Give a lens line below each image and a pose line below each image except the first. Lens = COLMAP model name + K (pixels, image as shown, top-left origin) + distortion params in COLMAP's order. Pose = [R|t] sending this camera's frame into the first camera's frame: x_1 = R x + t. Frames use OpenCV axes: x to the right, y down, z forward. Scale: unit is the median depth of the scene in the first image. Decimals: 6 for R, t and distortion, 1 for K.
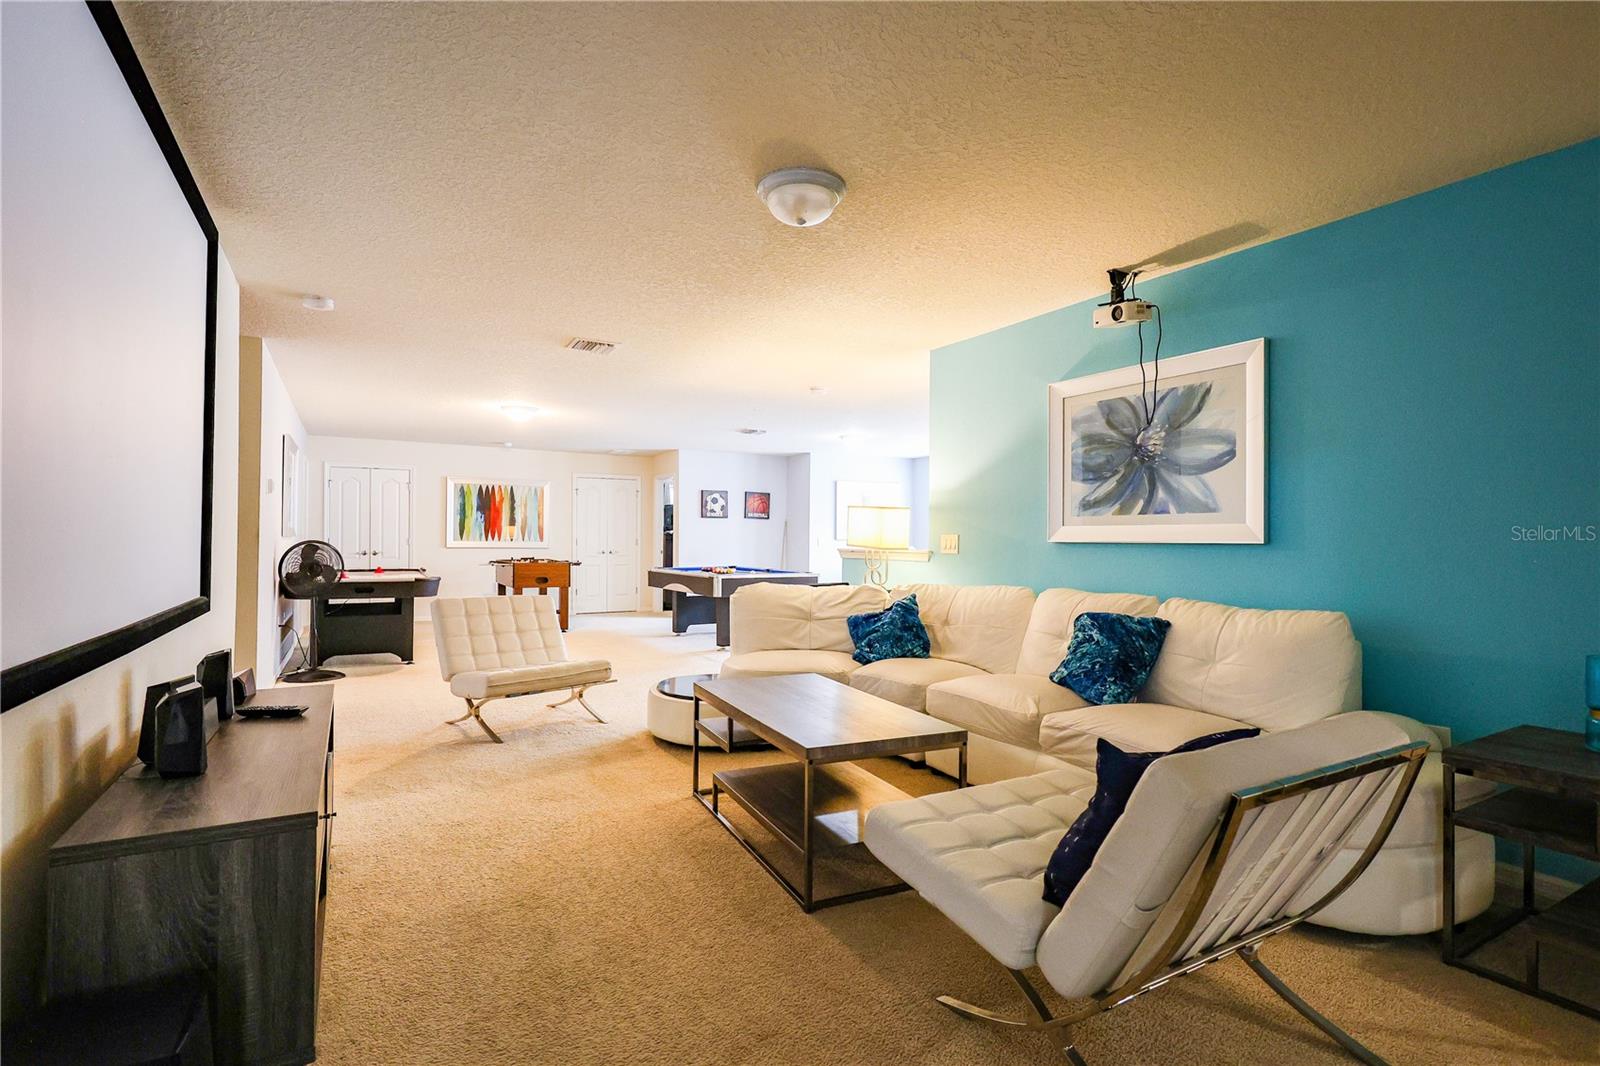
lens RADIAL K [[770.1, 0, 806.6], [0, 770.1, 536.1], [0, 0, 1]] dist [0.001511, 0.000034]
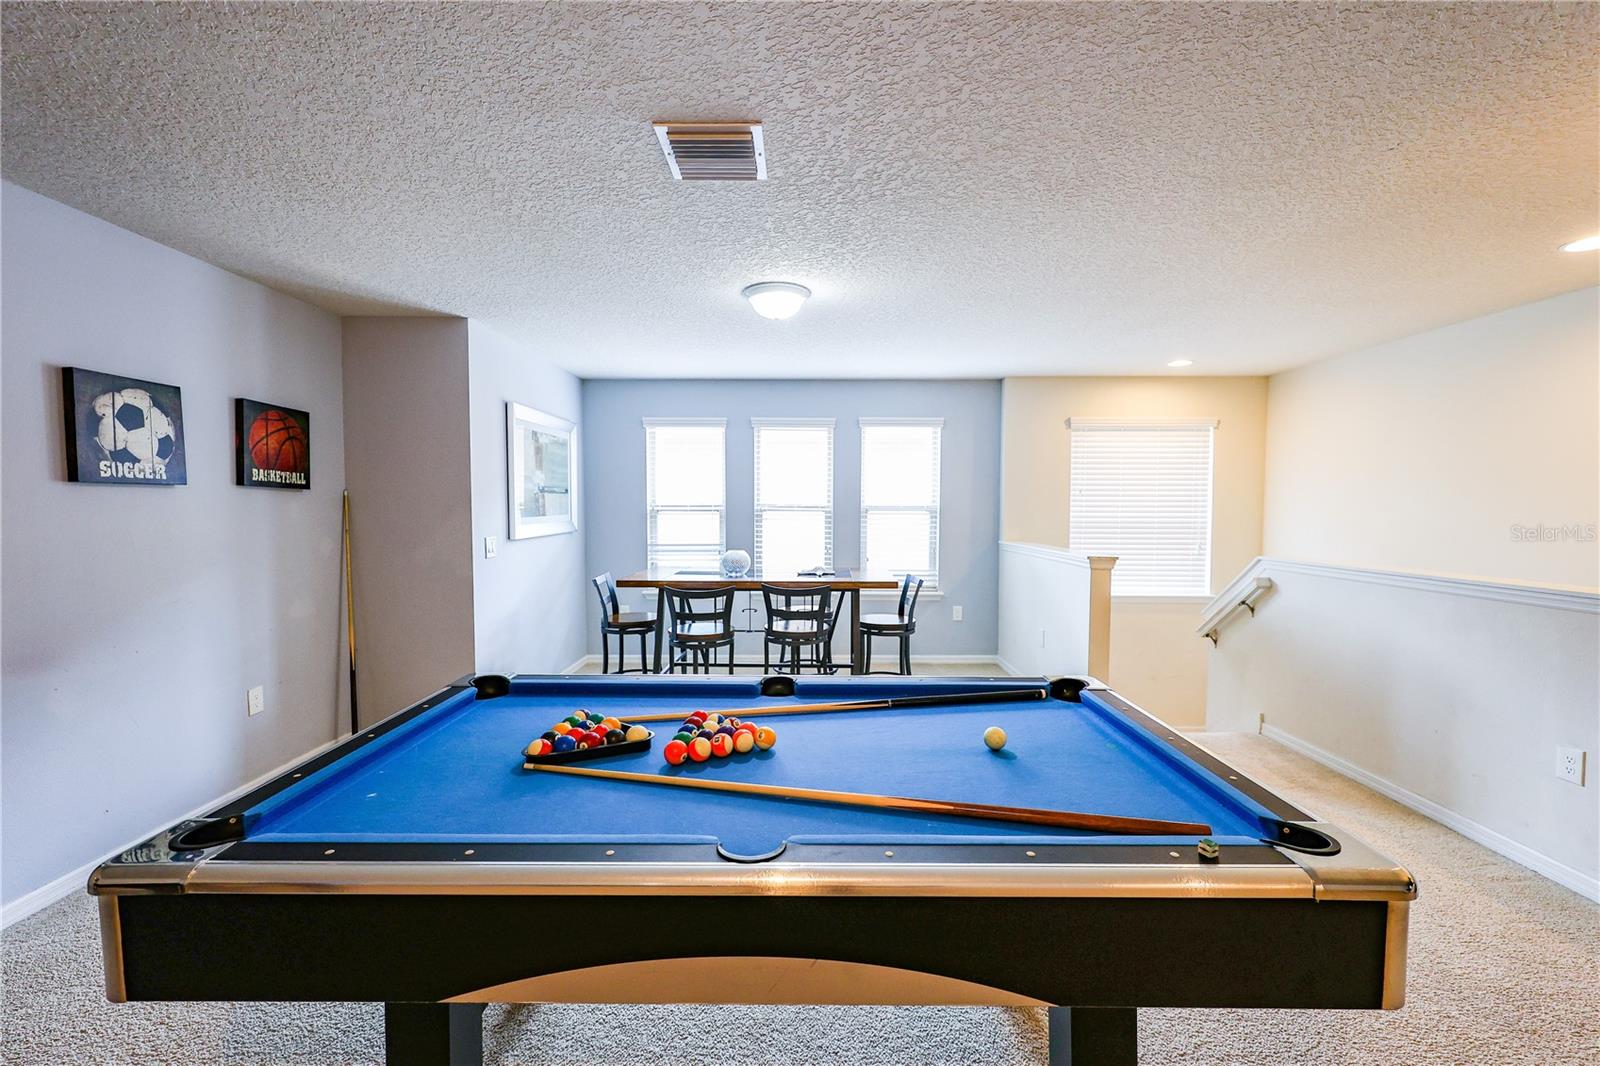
lens RADIAL K [[647.2, 0, 801.9], [0, 647.2, 532.0], [0, 0, 1]] dist [-0.001519, -0.000385]
pose [[0.515605, -0.044201, 0.855685, -0.191738], [0.001282, 0.998707, 0.050816, -0.017996], [-0.856825, -0.025105, 0.514995, 0.693943]]
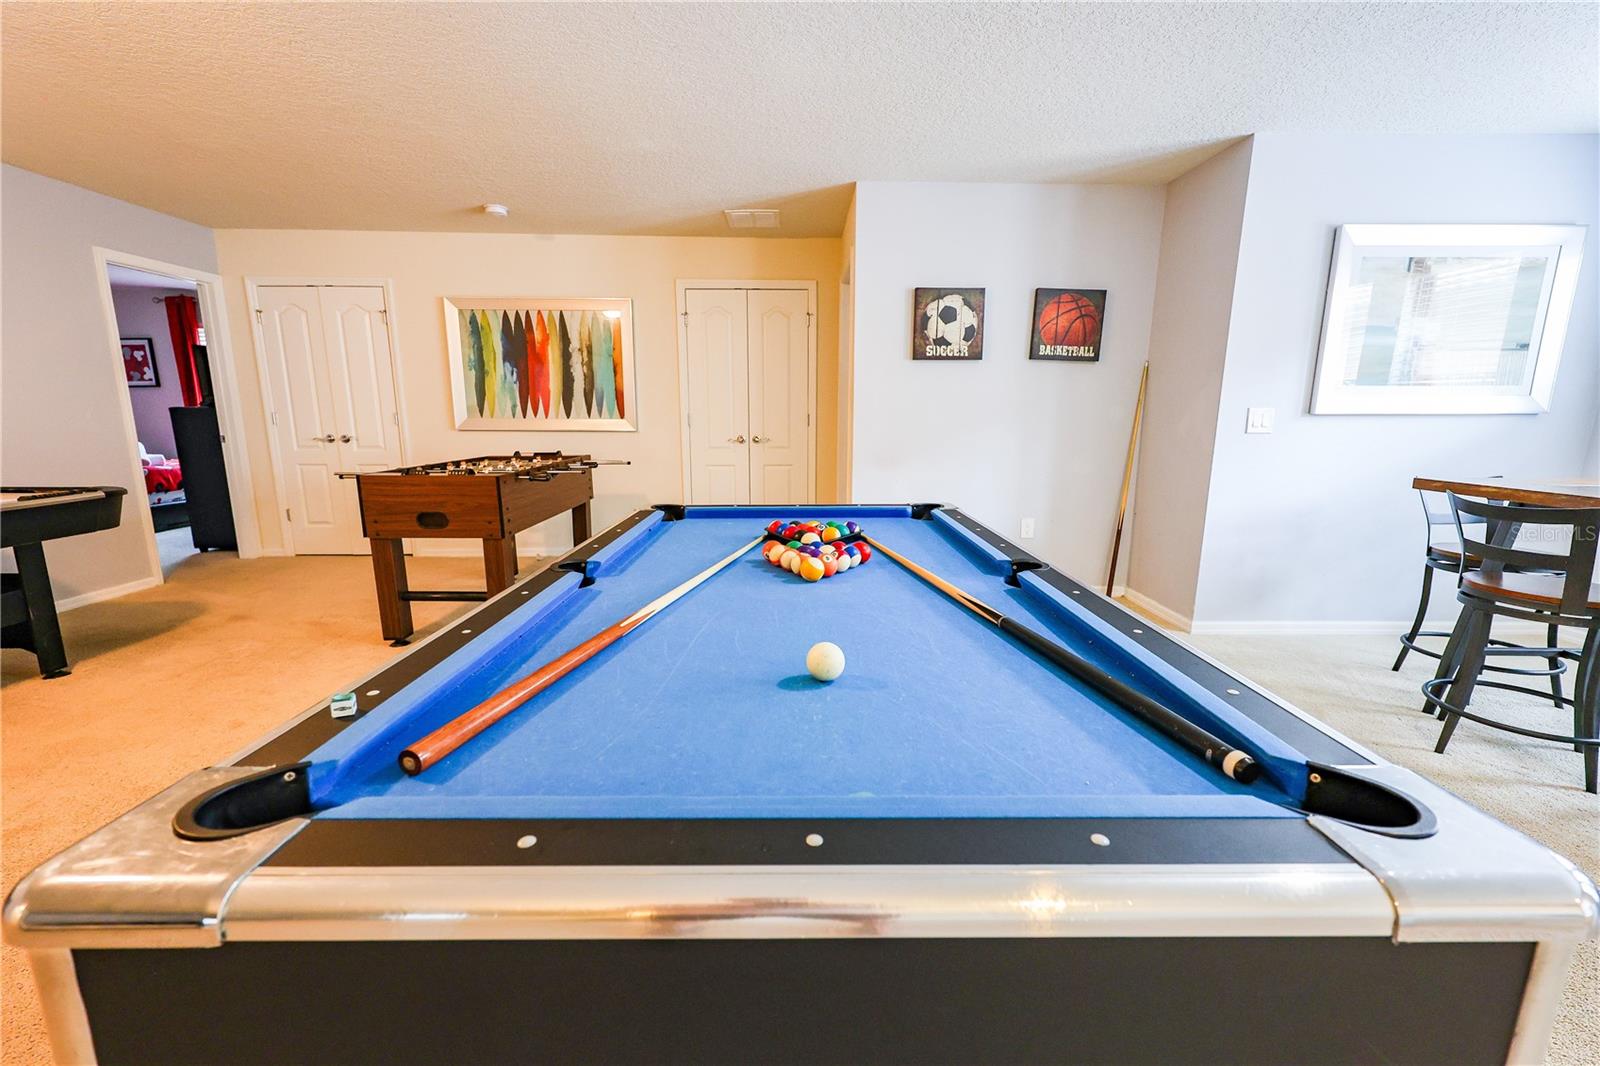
lens RADIAL K [[647.2, 0, 799.9], [0, 647.2, 535.1], [0, 0, 1]] dist [-0.001519, -0.000385]
pose [[0.869353, 0.088141, -0.486268, -0.013781], [0.002981, 0.983013, 0.183510, 0.004341], [0.494183, -0.160985, 0.854323, 0.661125]]
